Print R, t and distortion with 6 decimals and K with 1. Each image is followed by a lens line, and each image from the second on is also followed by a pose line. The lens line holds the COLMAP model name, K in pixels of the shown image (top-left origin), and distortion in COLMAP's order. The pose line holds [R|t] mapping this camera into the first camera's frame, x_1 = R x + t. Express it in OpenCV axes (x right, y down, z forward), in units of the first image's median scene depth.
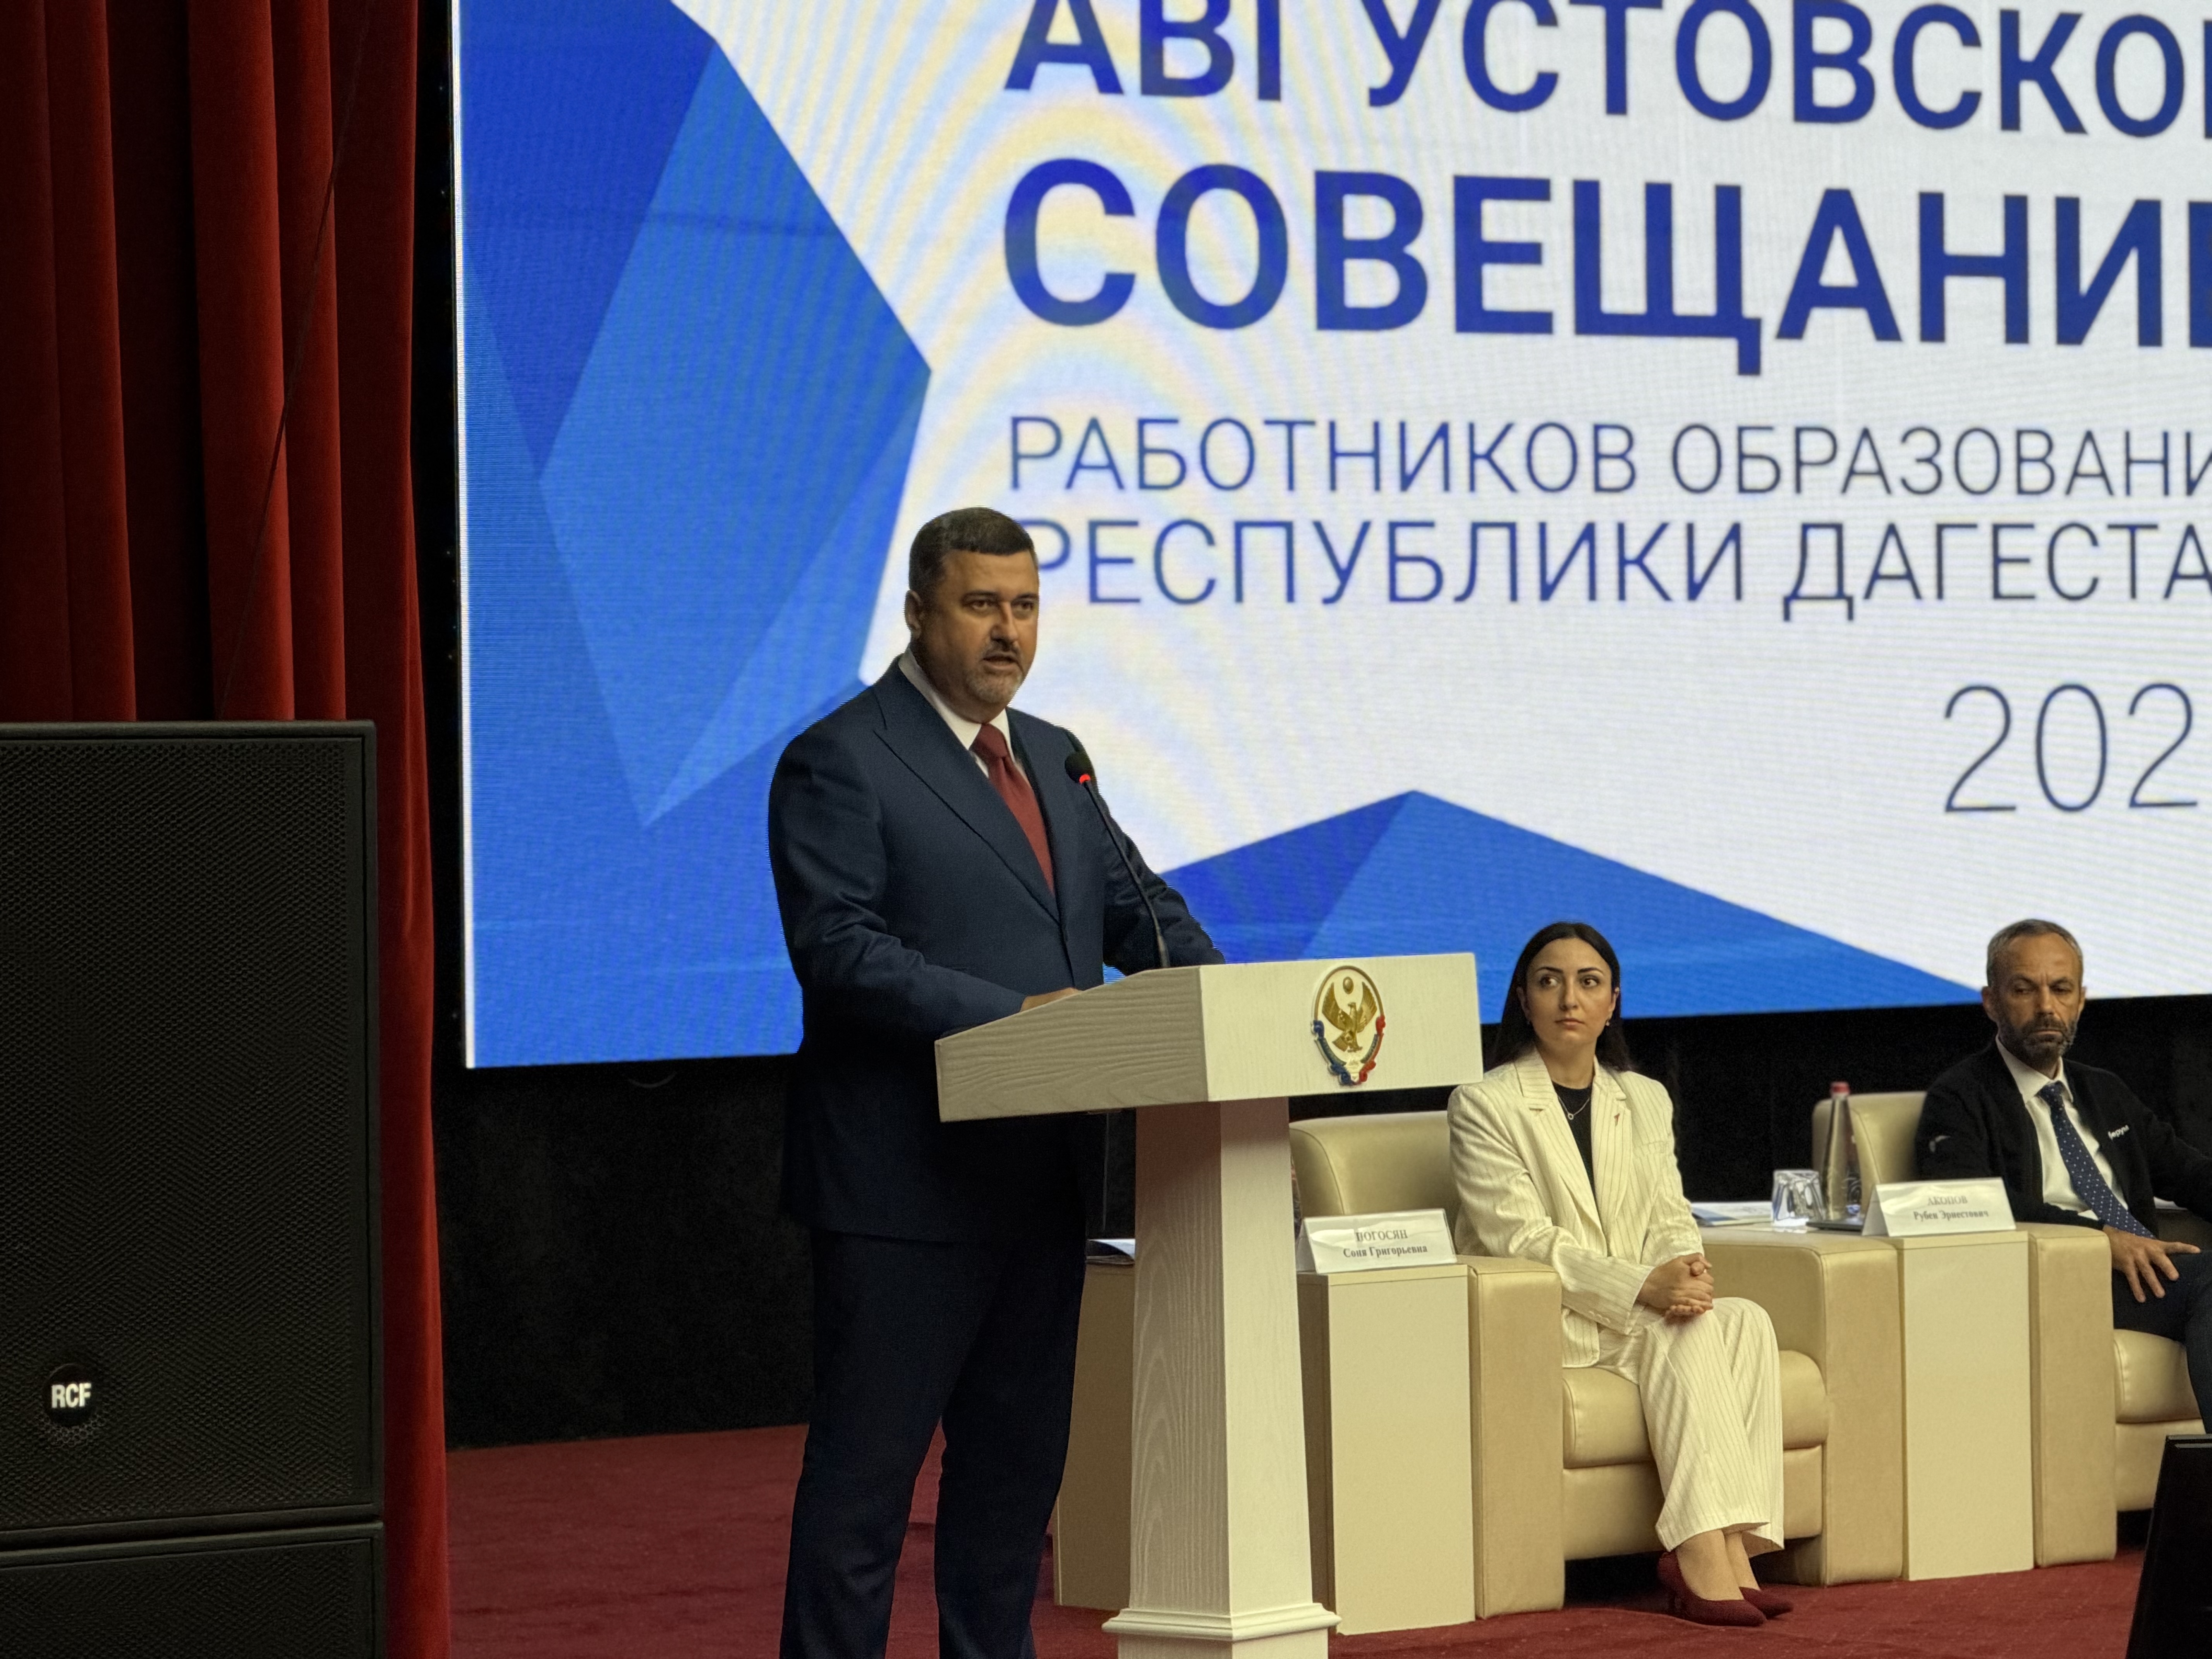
lens RADIAL K [[8137.1, 0, 1106.0], [0, 8137.1, 829.5], [0, 0, 1]] dist [0.065266, 3.126996]
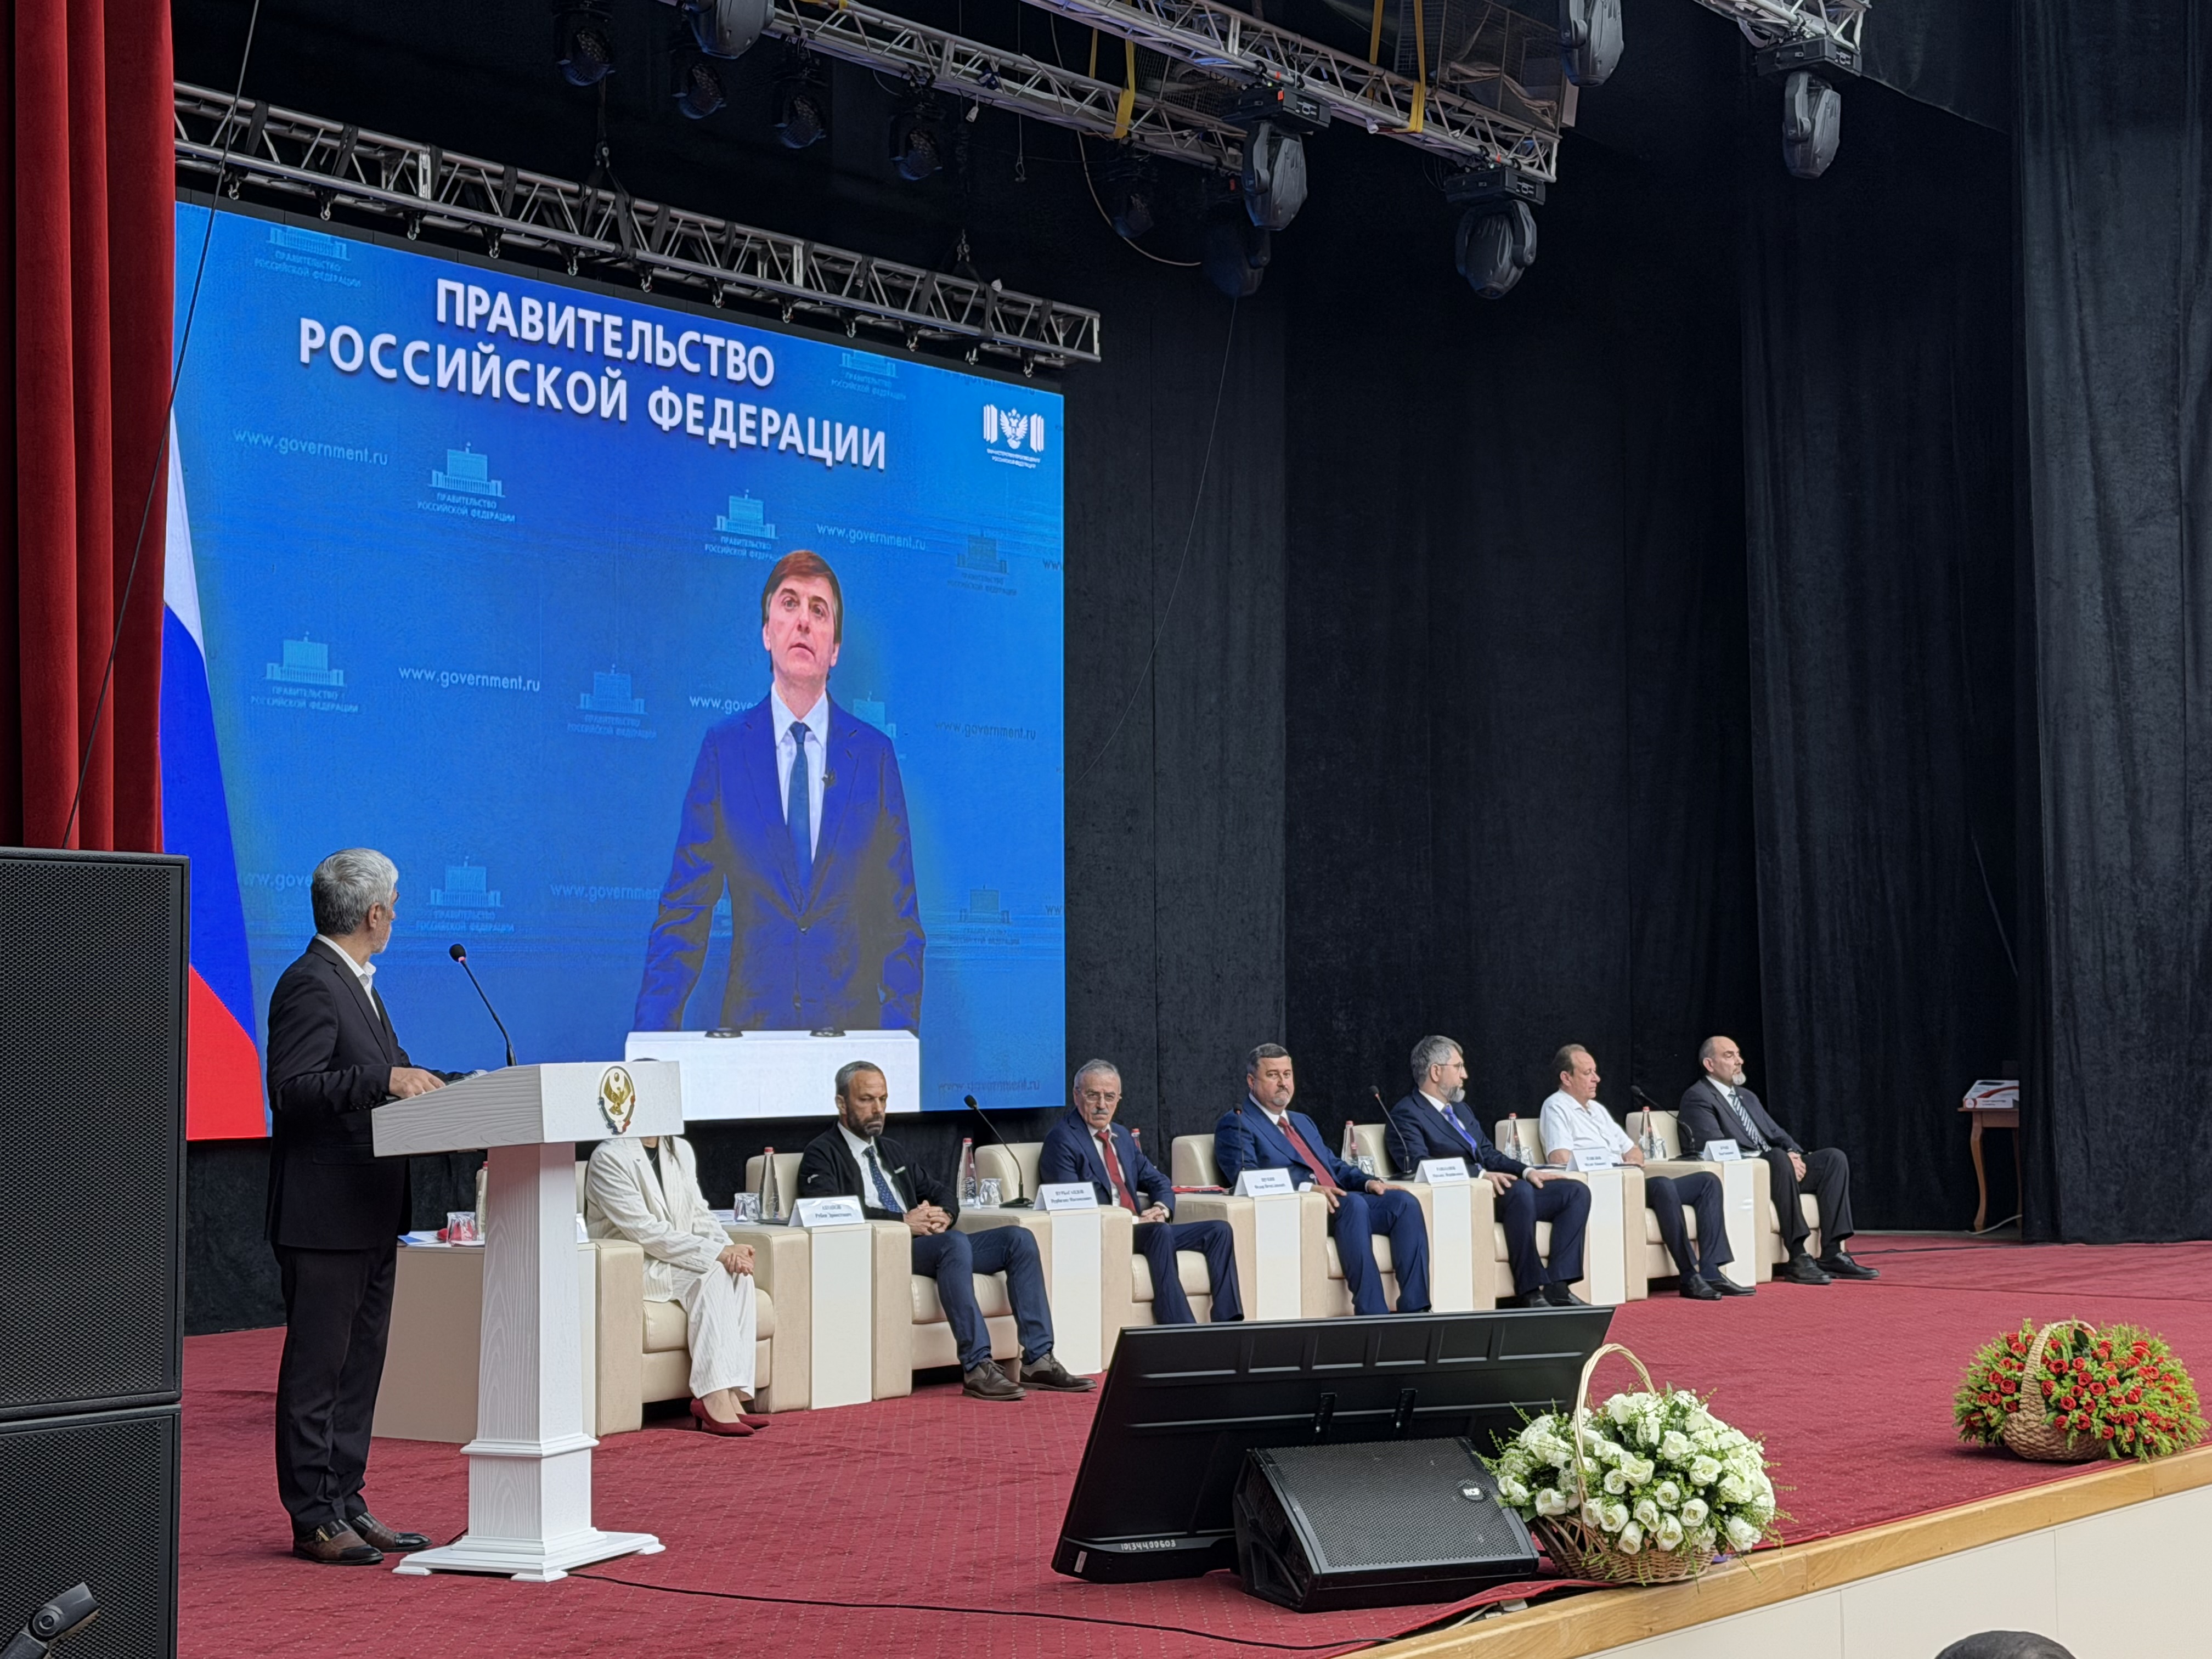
lens RADIAL K [[3555.1, 0, 1106.0], [0, 3555.1, 829.5], [0, 0, 1]] dist [0.013869, 0.052600]
pose [[0.965709, 0.020194, 0.258841, -0.053852], [-0.002941, 0.997757, -0.066870, 0.013445], [-0.259611, 0.063815, 0.963603, 0.185452]]
